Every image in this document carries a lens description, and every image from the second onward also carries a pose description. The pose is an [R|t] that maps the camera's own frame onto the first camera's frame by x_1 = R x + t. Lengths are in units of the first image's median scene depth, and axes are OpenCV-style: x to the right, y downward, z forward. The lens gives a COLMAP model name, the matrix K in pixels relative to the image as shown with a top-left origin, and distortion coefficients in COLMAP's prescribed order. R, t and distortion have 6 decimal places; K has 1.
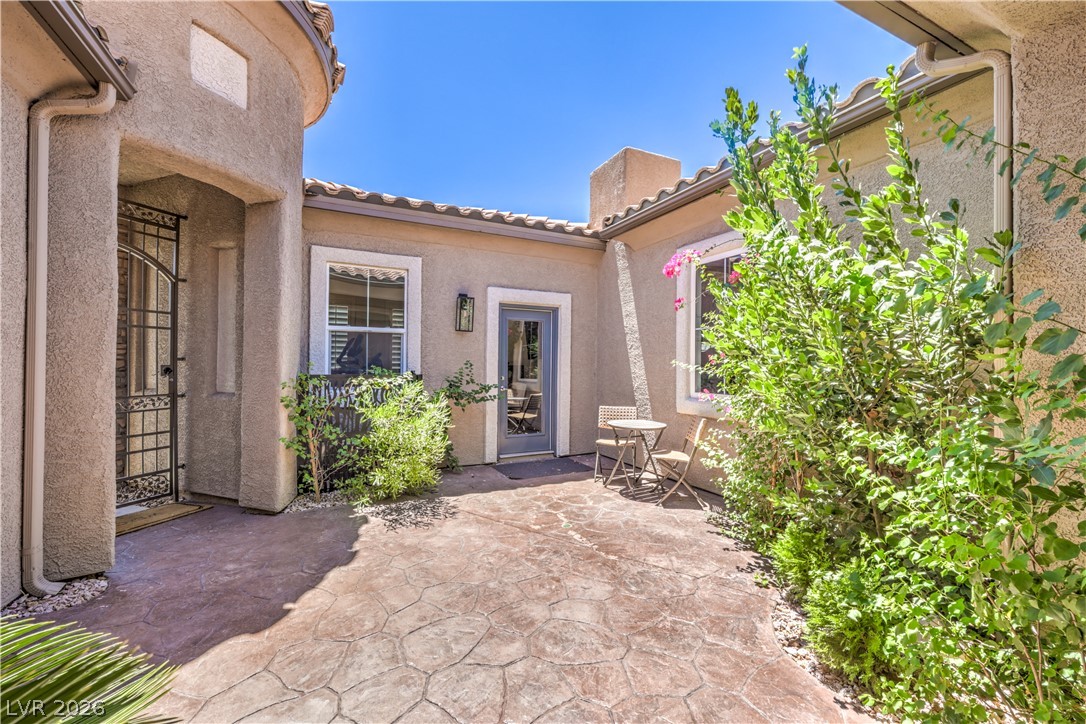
lens RADIAL K [[442.1, 0, 544.9], [0, 442.1, 363.0], [0, 0, 1]] dist [-0.003639, -0.000130]
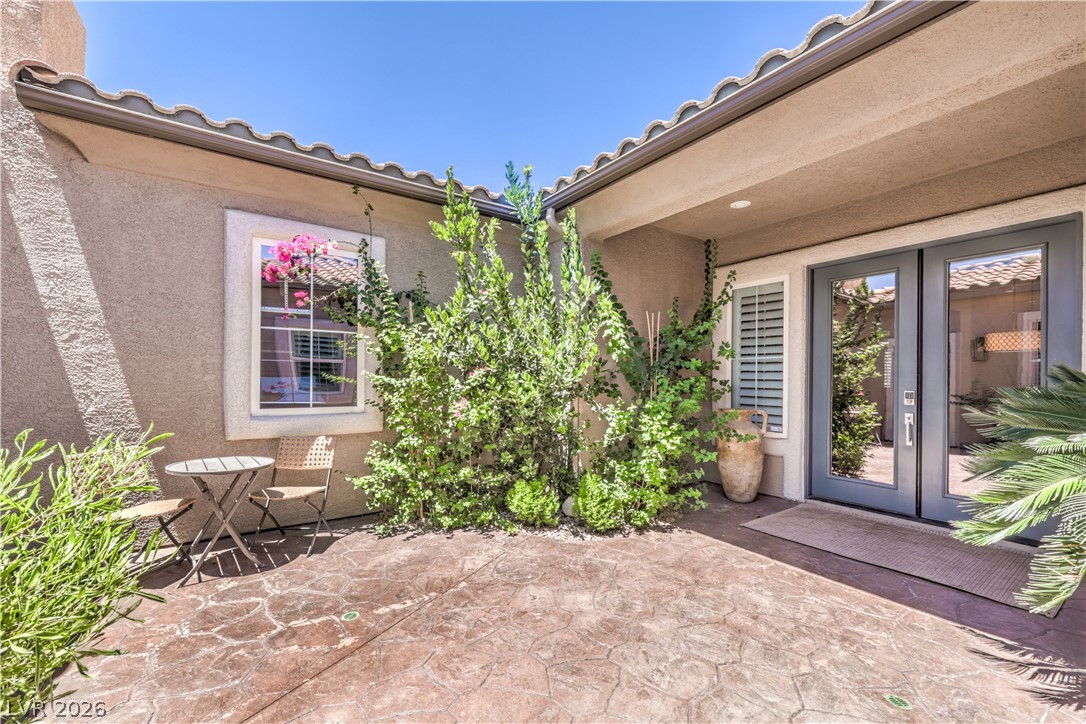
lens RADIAL K [[442.1, 0, 545.5], [0, 442.1, 372.6], [0, 0, 1]] dist [-0.003639, -0.000130]
pose [[-0.145926, 0.003495, 0.989289, -0.666669], [-0.010429, 0.999933, -0.005071, 0.002466], [-0.989241, -0.011058, -0.145879, 0.830502]]
